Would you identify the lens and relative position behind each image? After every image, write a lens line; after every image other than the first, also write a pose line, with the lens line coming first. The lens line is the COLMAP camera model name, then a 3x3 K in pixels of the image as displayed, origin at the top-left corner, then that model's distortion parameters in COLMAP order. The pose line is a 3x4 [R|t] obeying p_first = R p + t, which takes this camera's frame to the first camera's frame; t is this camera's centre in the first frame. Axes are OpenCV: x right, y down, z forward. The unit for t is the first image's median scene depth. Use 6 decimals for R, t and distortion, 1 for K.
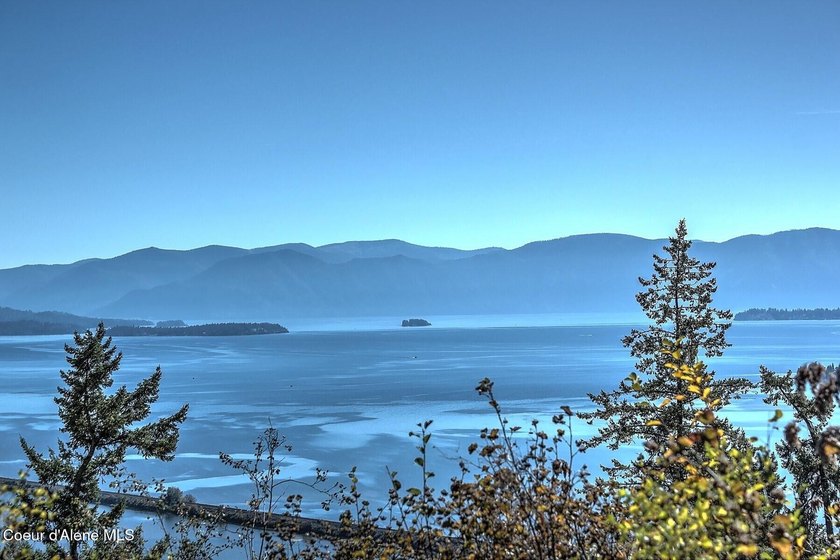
lens RADIAL K [[1930.7, 0, 420.0], [0, 1930.7, 280.0], [0, 0, 1]] dist [0.067134, 0.476912]
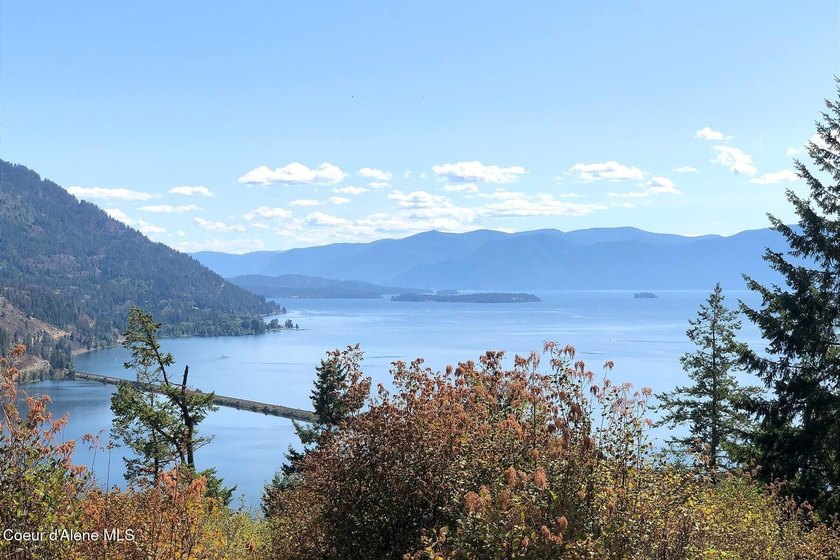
lens RADIAL K [[1698.9, 0, 420.0], [0, 1698.9, 280.0], [0, 0, 1]] dist [-0.001496, -0.087052]
pose [[0.987513, 0.019284, -0.156354, 0.112120], [-0.015300, 0.999528, 0.026642, -0.065480], [0.156794, -0.023917, 0.987342, -0.375827]]
